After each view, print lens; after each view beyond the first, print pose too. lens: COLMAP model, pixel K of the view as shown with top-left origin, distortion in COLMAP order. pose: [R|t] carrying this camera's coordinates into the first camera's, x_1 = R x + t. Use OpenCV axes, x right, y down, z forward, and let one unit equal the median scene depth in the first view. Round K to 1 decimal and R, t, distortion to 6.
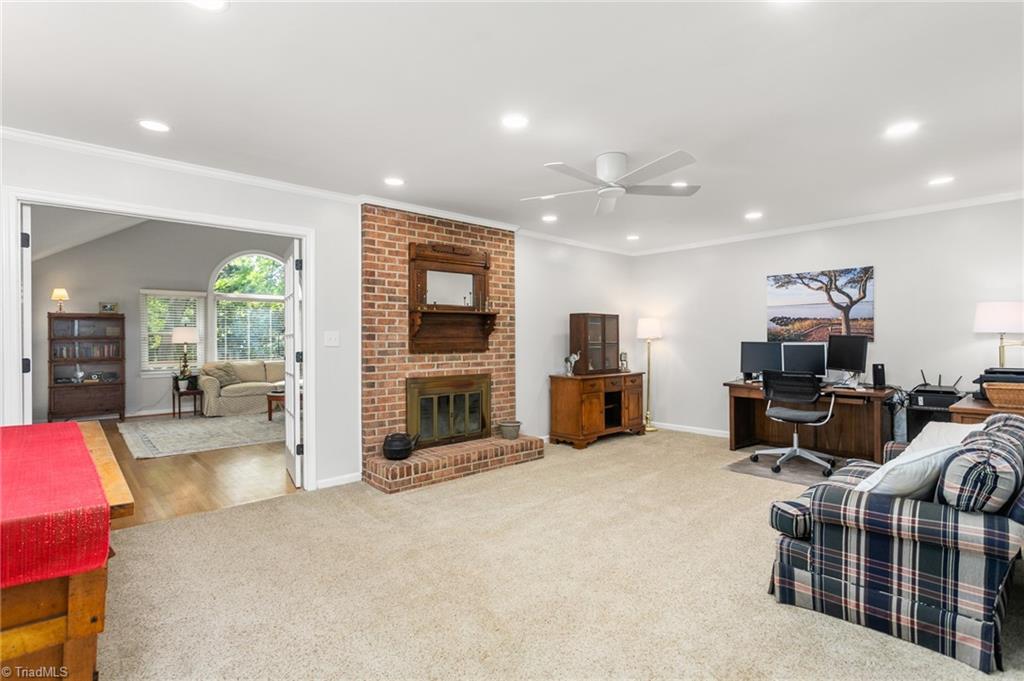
lens RADIAL K [[500.7, 0, 512.0], [0, 500.7, 340.5], [0, 0, 1]] dist [0.000802, 0.000304]
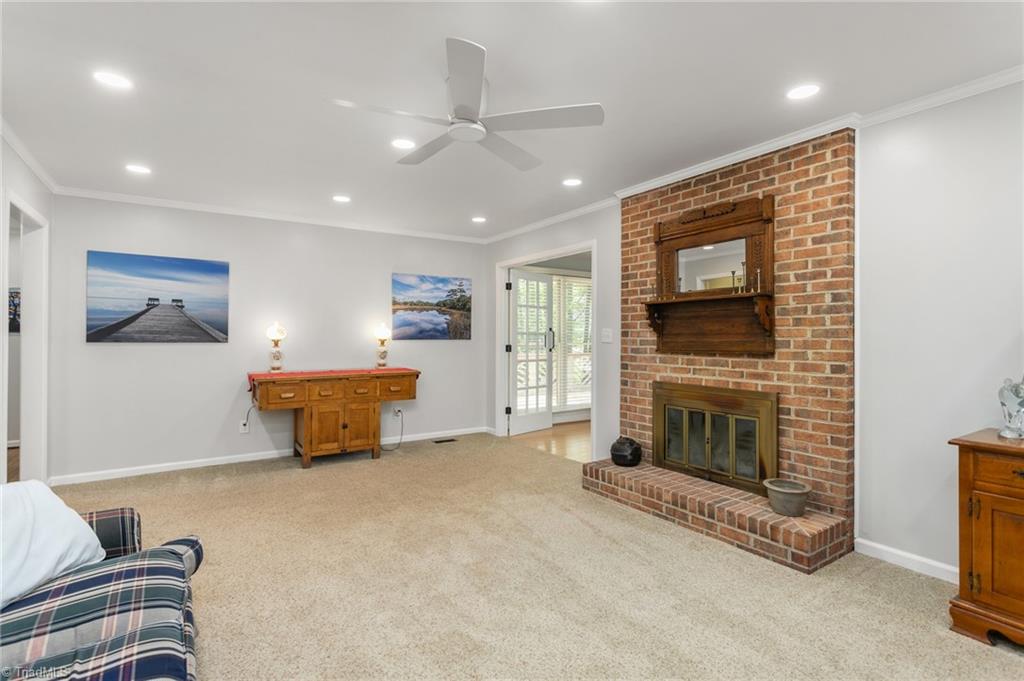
lens RADIAL K [[500.7, 0, 512.0], [0, 500.7, 340.5], [0, 0, 1]] dist [0.000802, 0.000304]
pose [[-0.156438, 0.011138, -0.987625, 0.651251], [-0.004465, 0.999918, 0.011984, -0.004218], [0.987678, 0.006285, -0.156376, 0.847439]]
